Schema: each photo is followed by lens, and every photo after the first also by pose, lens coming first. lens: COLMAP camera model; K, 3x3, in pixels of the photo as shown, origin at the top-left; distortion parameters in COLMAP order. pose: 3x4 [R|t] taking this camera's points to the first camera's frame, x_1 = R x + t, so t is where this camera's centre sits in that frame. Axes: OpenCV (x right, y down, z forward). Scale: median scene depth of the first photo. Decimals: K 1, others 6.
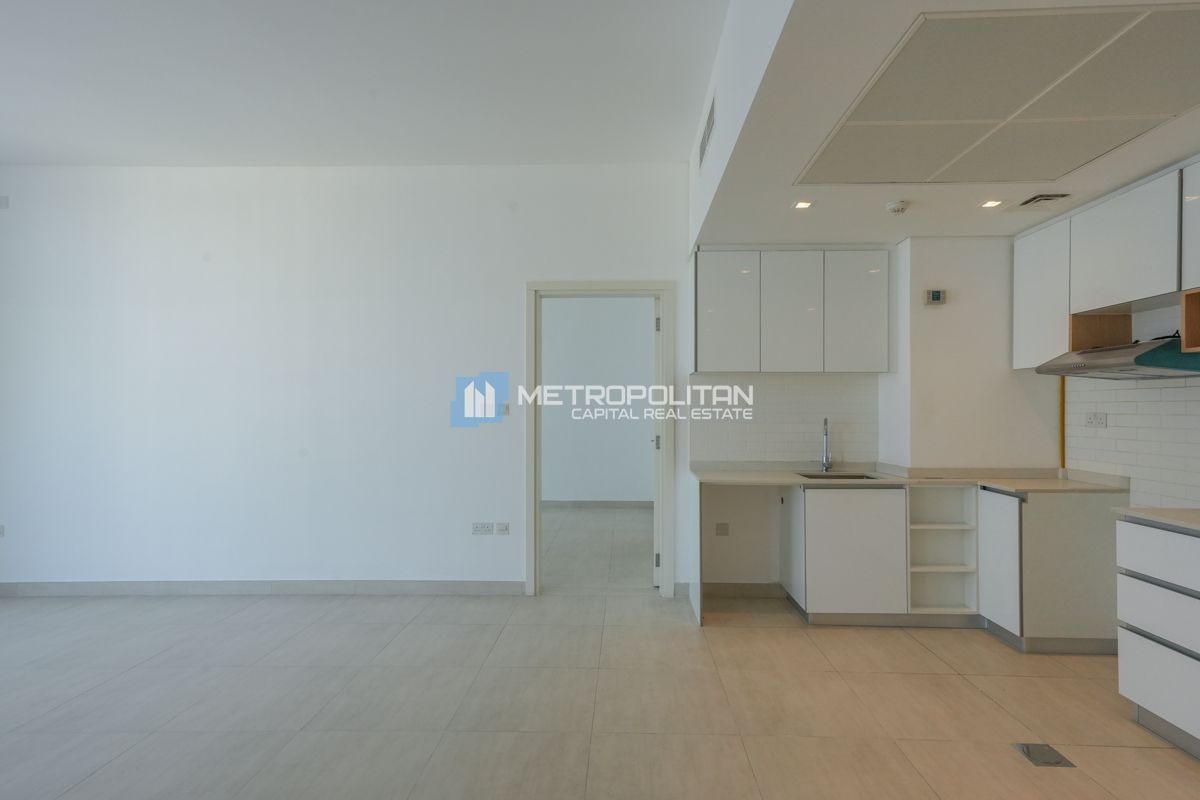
lens RADIAL K [[600.7, 0, 600.1], [0, 600.7, 407.2], [0, 0, 1]] dist [0.005511, 0.000119]
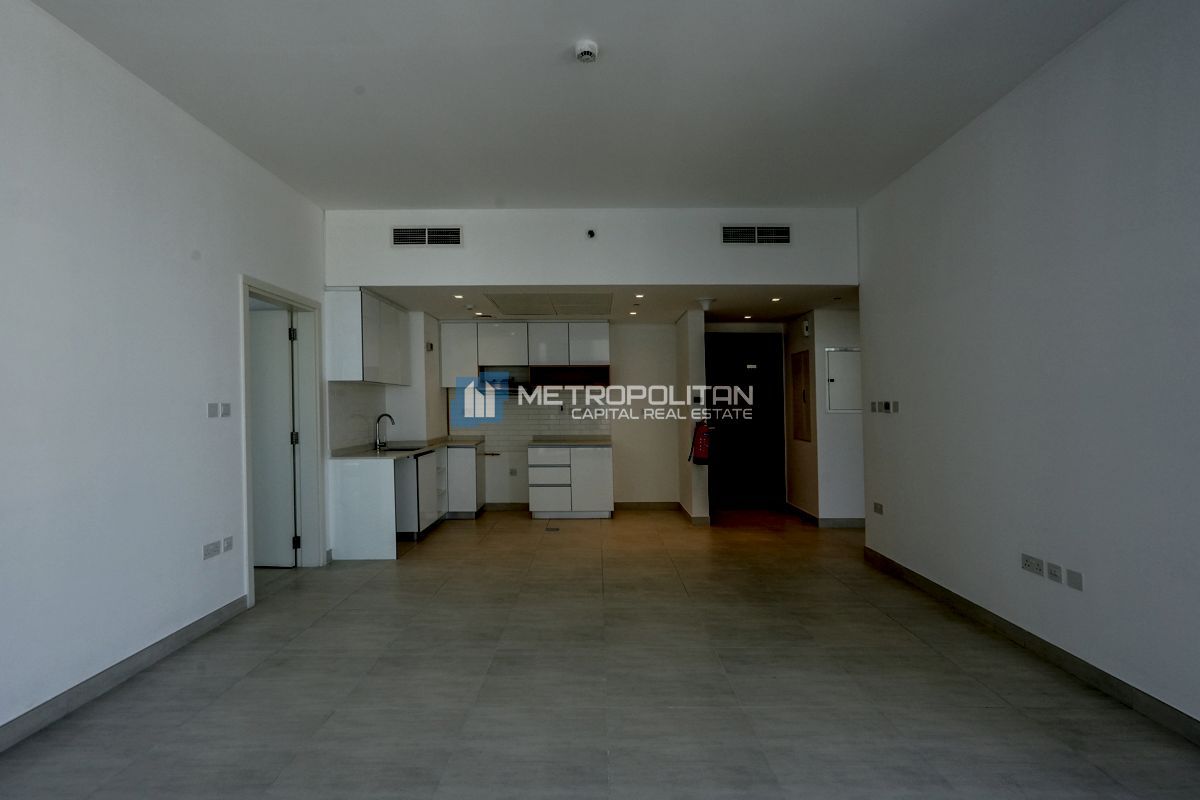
lens RADIAL K [[558.6, 0, 600.2], [0, 558.6, 400.8], [0, 0, 1]] dist [-0.000997, -0.000271]
pose [[-0.053759, 0.011184, 0.998491, -1.025520], [0.011767, 0.999875, -0.010566, 0.004668], [-0.998485, 0.011182, -0.053883, 0.493331]]
